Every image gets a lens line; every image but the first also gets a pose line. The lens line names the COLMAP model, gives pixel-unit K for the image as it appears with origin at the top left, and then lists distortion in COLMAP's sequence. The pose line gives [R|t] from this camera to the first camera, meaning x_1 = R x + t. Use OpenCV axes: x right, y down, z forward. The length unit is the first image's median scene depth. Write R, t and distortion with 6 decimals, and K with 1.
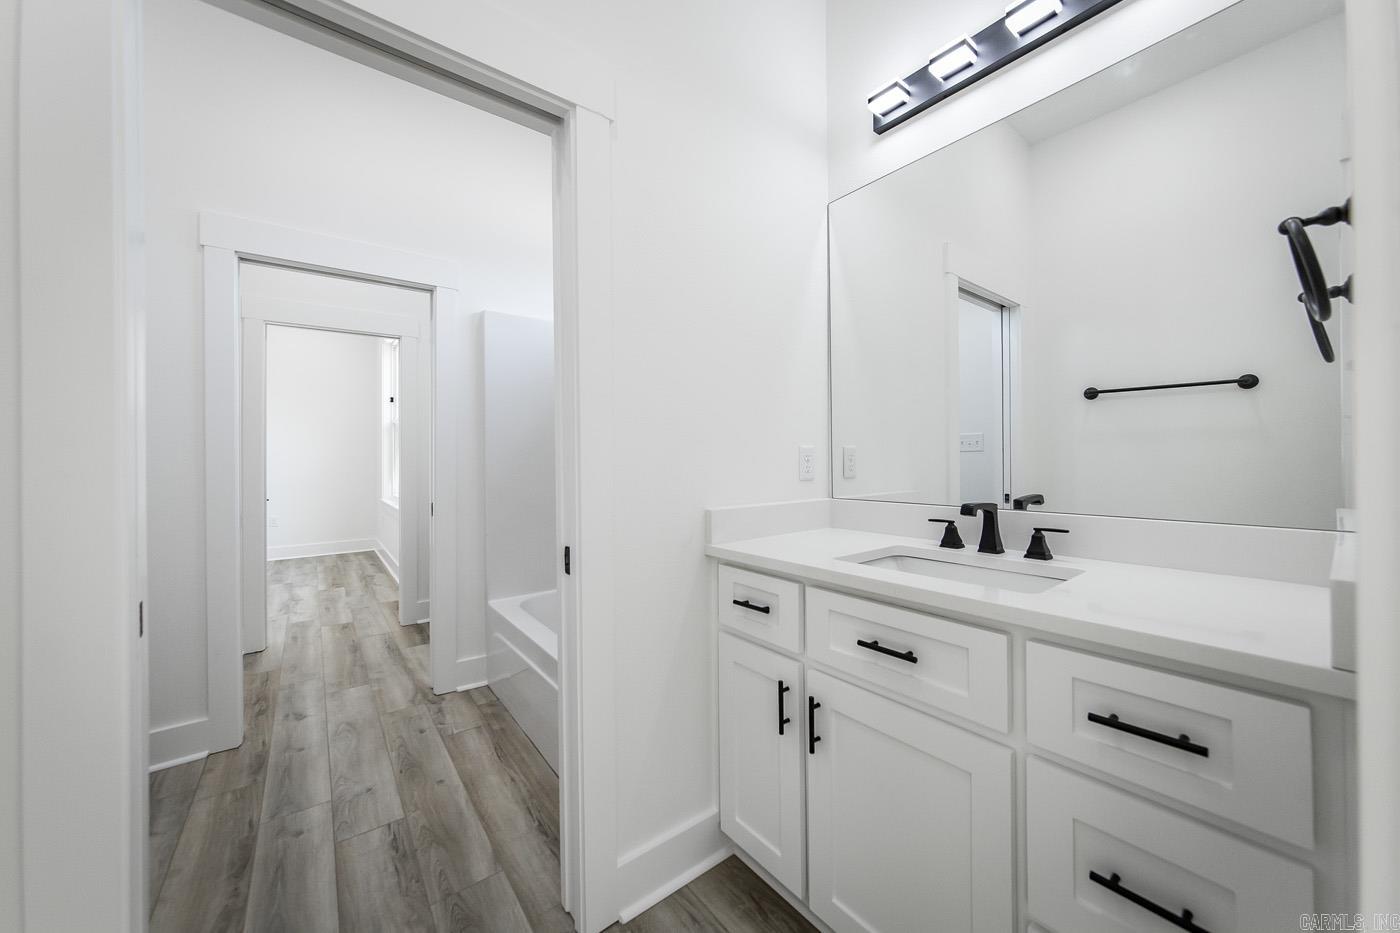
lens RADIAL K [[497.7, 0, 700.2], [0, 497.7, 455.7], [0, 0, 1]] dist [-0.000026, 0.000095]
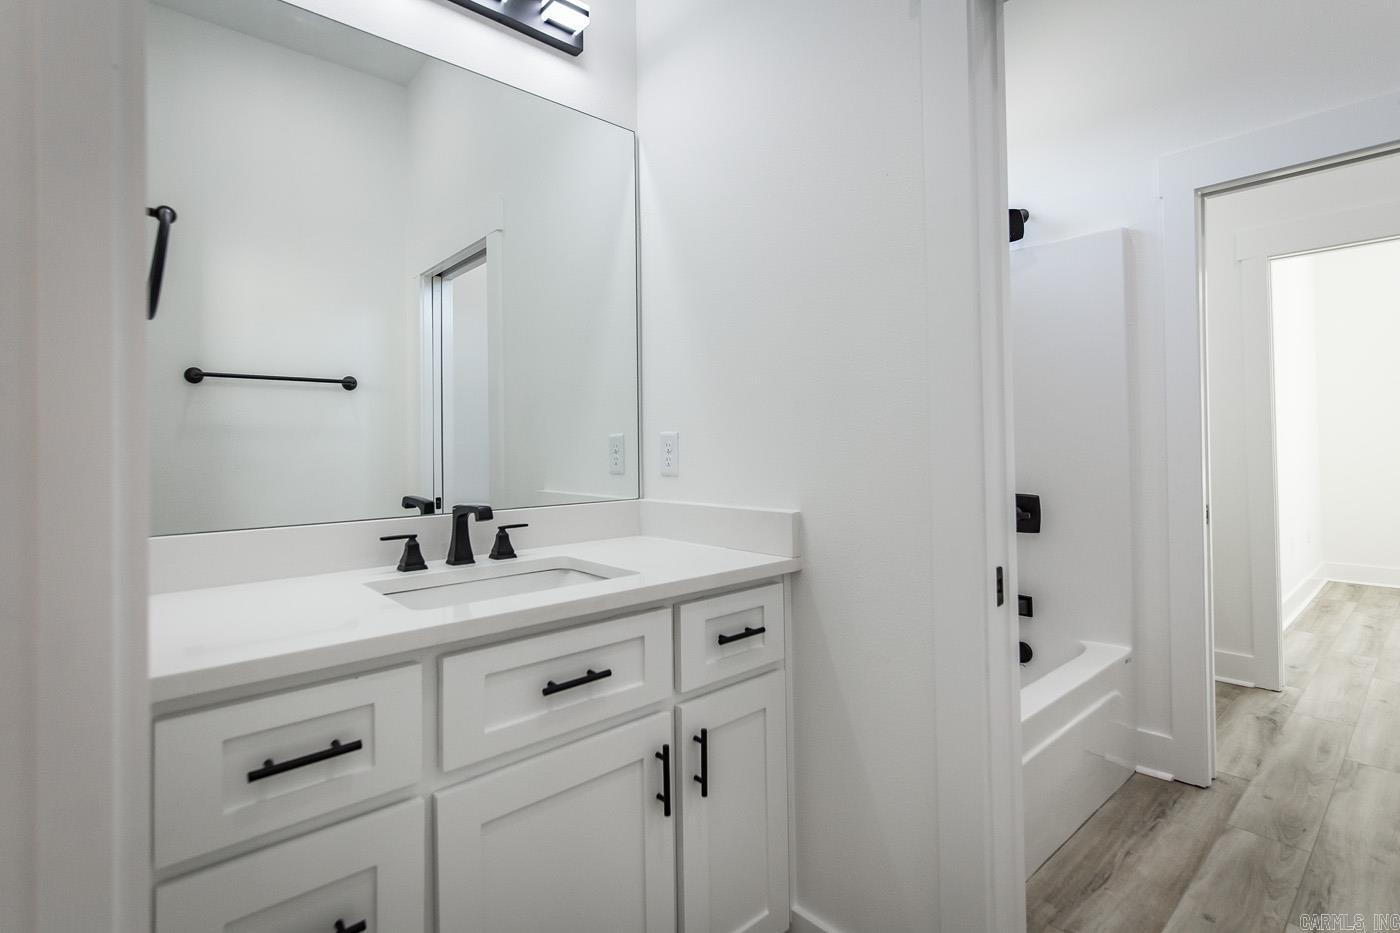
lens RADIAL K [[642.9, 0, 647.8], [0, 642.9, 454.6], [0, 0, 1]] dist [0.046312, -0.029019]
pose [[-0.020916, 0.005300, 0.999767, -0.787956], [0.001560, 0.999985, -0.005269, 0.017255], [-0.999780, 0.001449, -0.020924, 1.005557]]
